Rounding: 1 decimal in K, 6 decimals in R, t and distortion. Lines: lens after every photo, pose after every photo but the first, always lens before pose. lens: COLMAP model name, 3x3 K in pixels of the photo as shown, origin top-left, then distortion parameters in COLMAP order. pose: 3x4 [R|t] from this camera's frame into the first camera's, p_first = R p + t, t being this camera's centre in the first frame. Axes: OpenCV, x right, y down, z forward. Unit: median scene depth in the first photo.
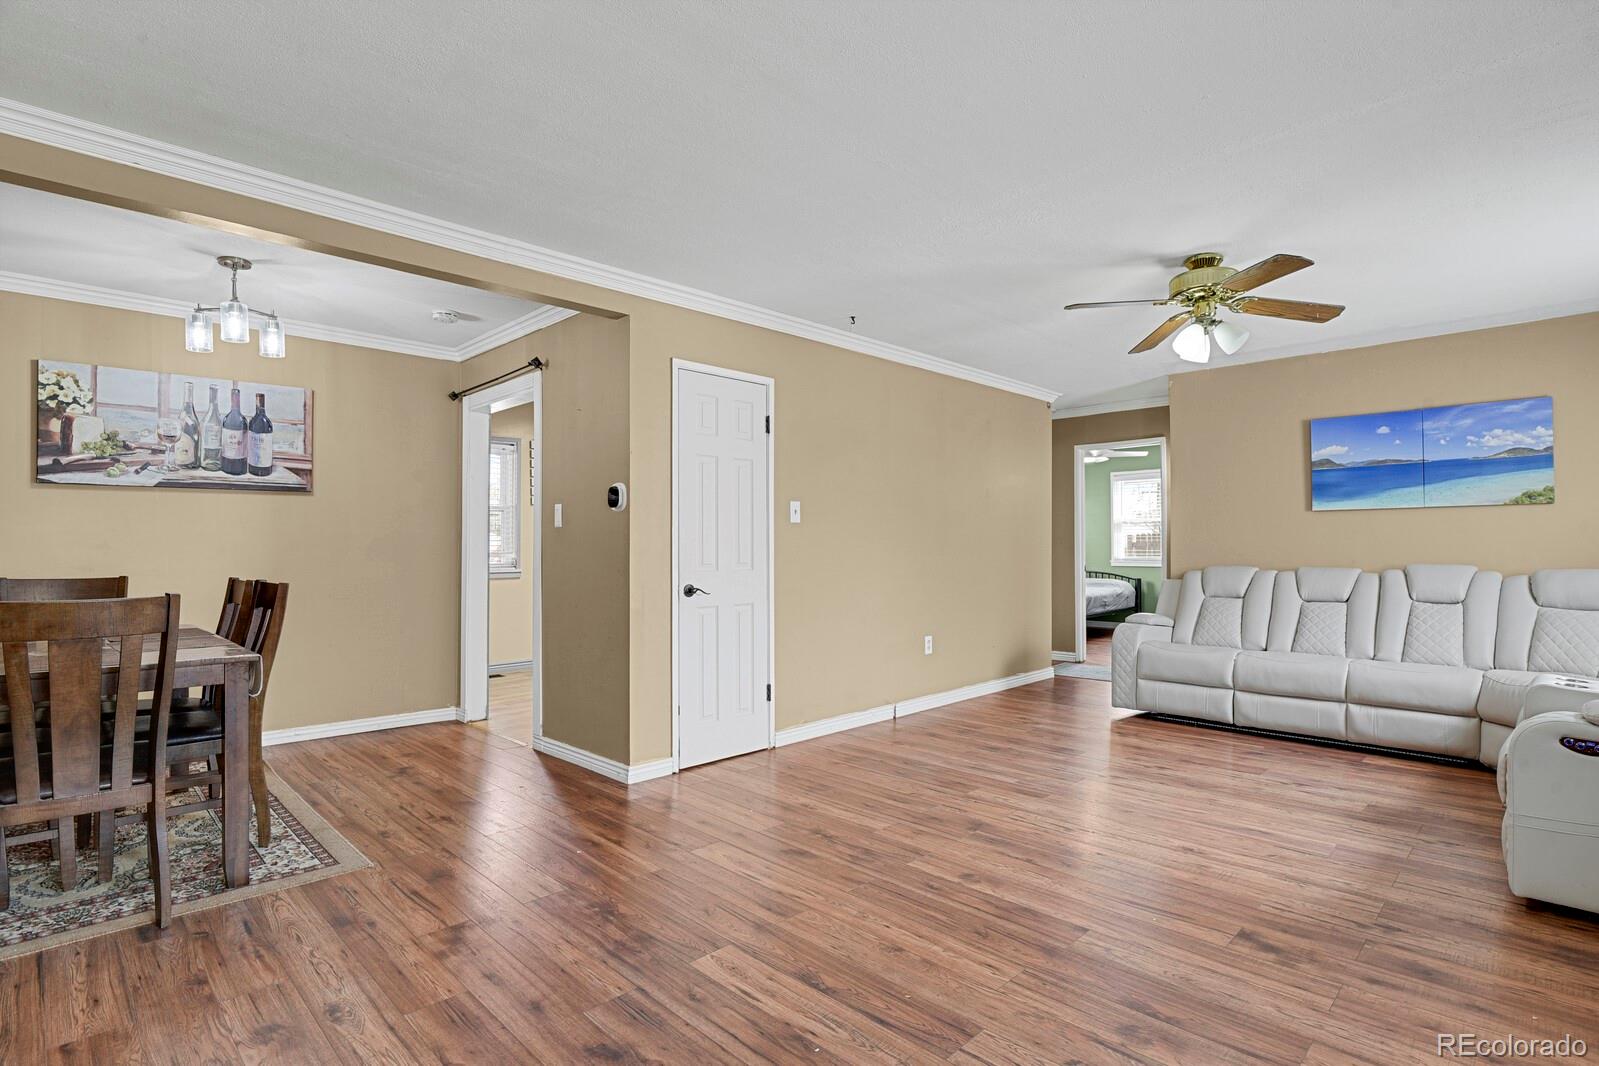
lens RADIAL K [[788.6, 0, 801.5], [0, 788.6, 539.7], [0, 0, 1]] dist [-0.022339, -0.004829]
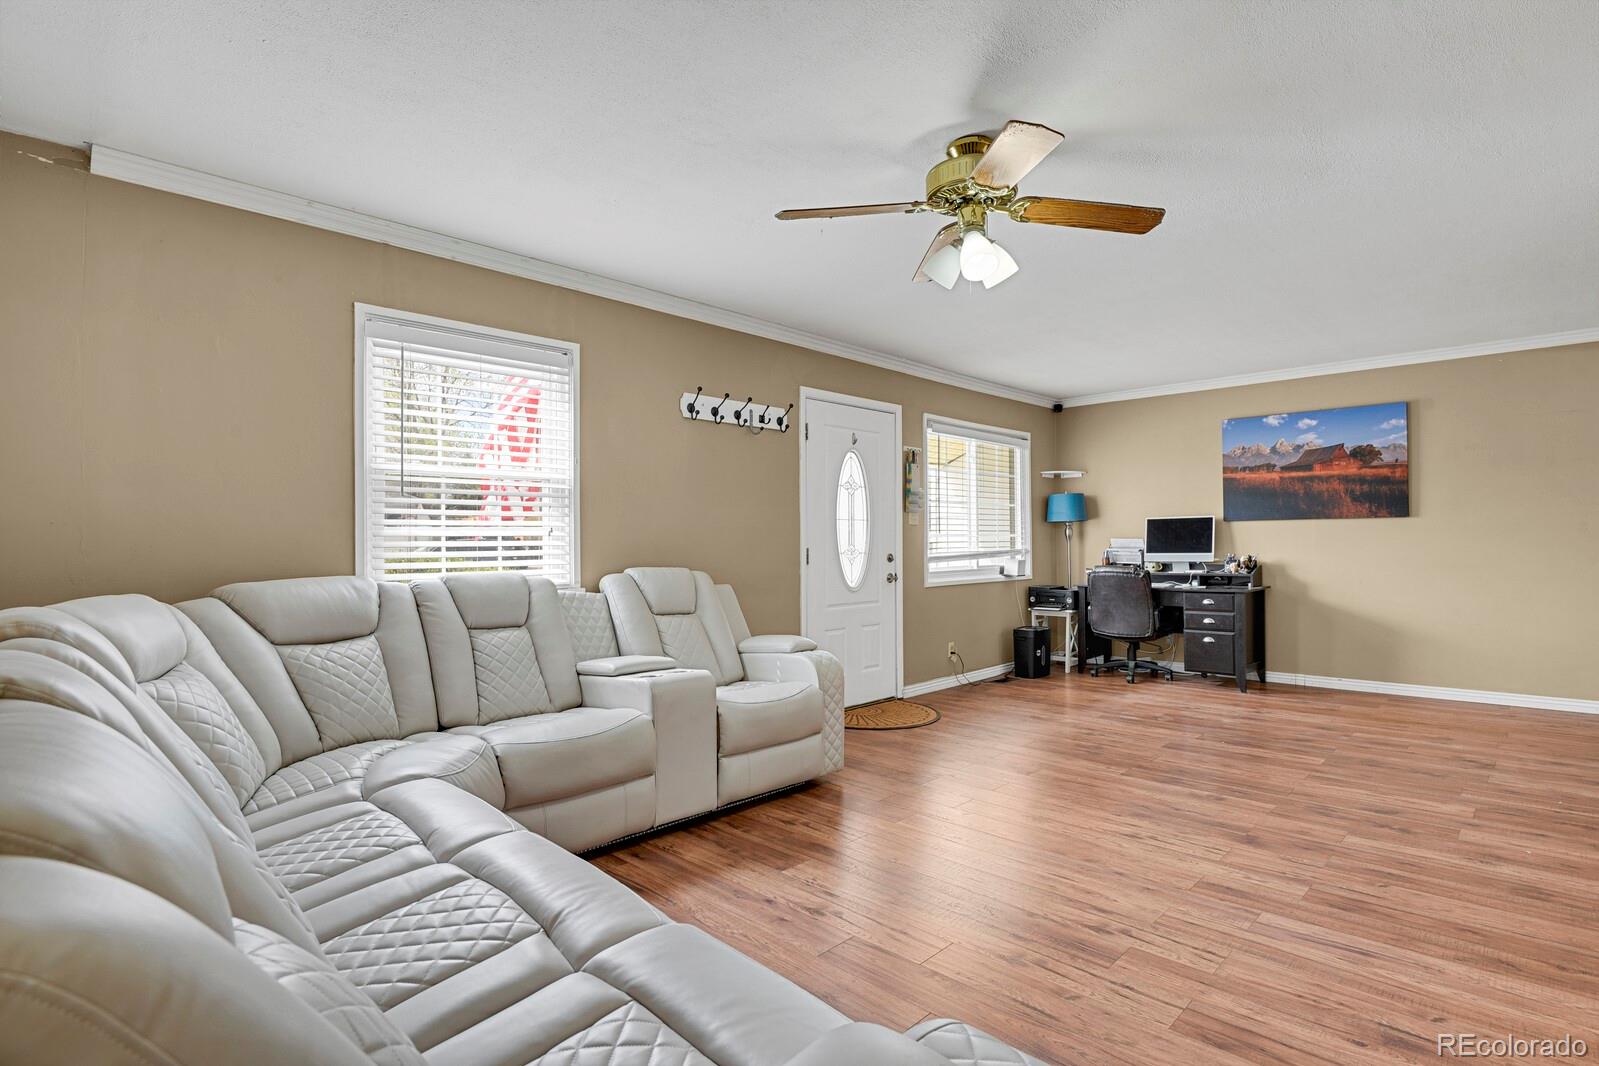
lens RADIAL K [[788.6, 0, 800.5], [0, 788.6, 539.1], [0, 0, 1]] dist [-0.022339, -0.004829]
pose [[-0.999927, 0.008199, -0.008912, 0.615599], [0.008309, 0.999889, -0.012366, 0.011330], [0.008810, -0.012439, -0.999884, 1.551701]]
